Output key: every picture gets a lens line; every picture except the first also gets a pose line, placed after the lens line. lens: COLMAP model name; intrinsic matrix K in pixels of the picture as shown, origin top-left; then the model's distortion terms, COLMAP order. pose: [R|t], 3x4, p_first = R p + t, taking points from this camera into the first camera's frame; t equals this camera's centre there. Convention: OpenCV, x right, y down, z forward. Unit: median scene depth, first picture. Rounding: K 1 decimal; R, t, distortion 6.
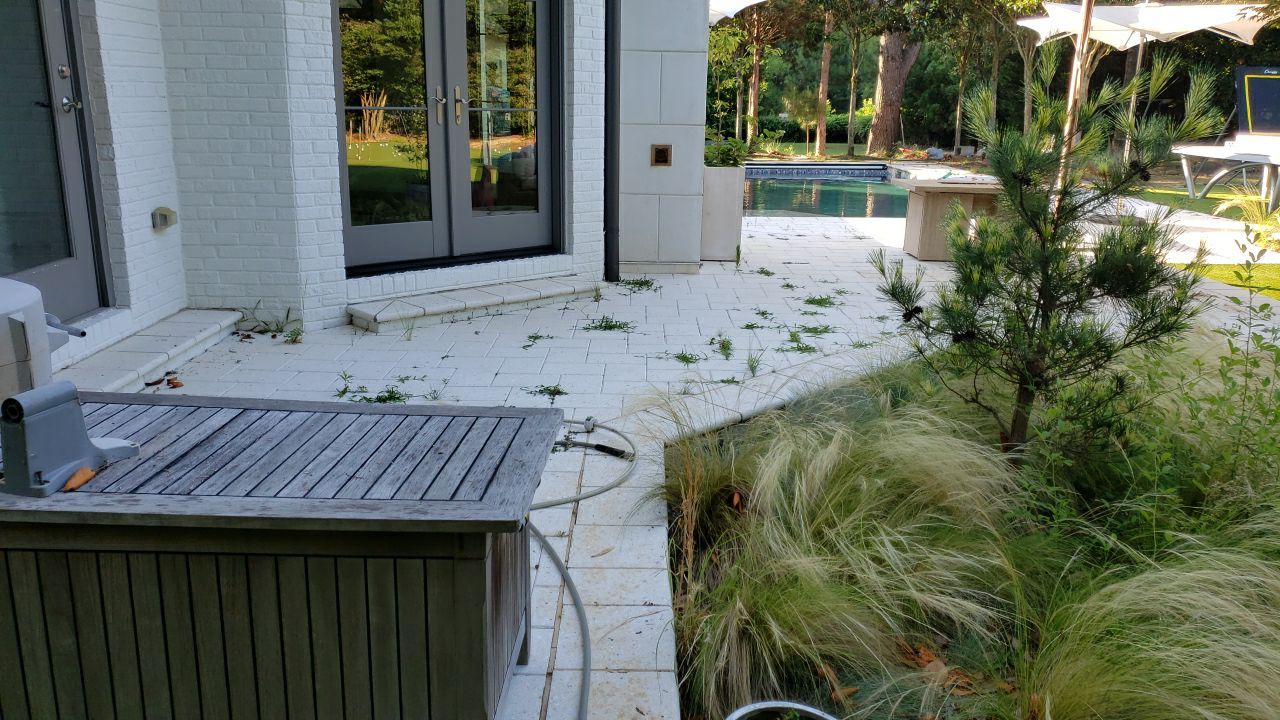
lens RADIAL K [[990.2, 0, 638.7], [0, 990.2, 363.4], [0, 0, 1]] dist [-0.003900, 0.009099]
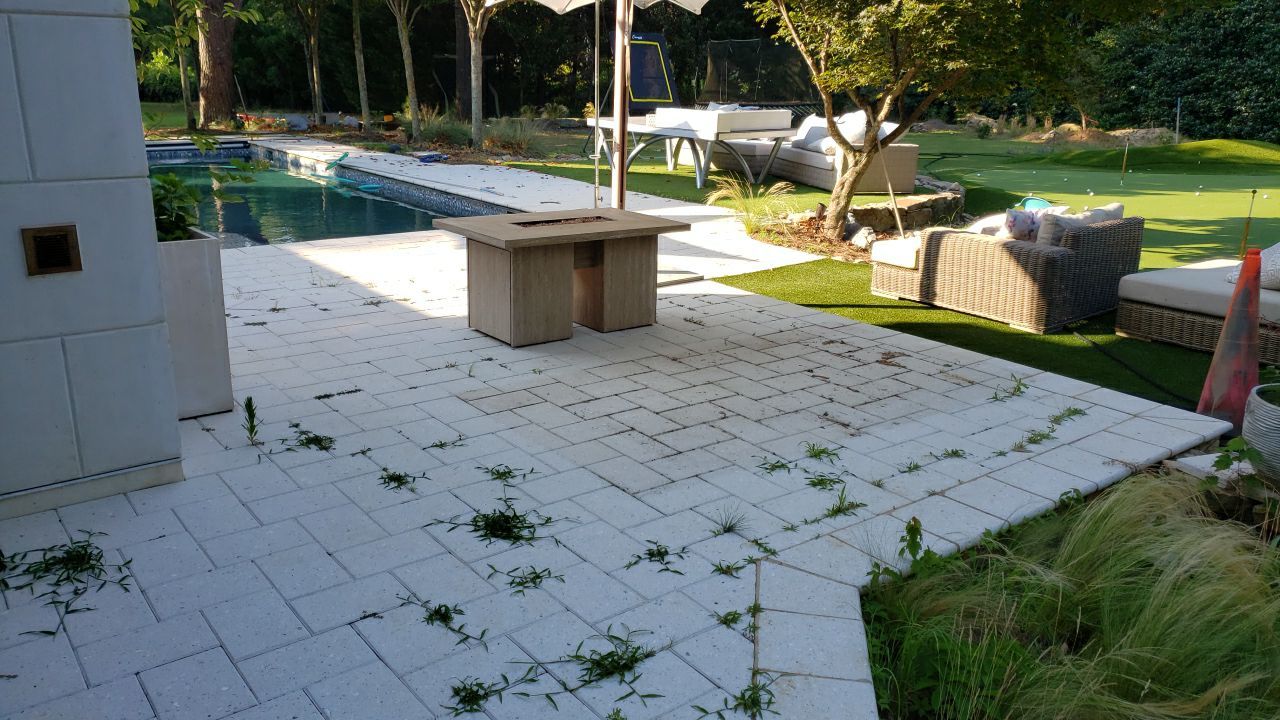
lens RADIAL K [[990.2, 0, 645.2], [0, 990.2, 357.2], [0, 0, 1]] dist [-0.003900, 0.009099]
pose [[0.779319, -0.175829, 0.601453, -0.015965], [0.149672, 0.984275, 0.093809, -0.060547], [-0.608490, 0.016913, 0.793381, 0.181510]]
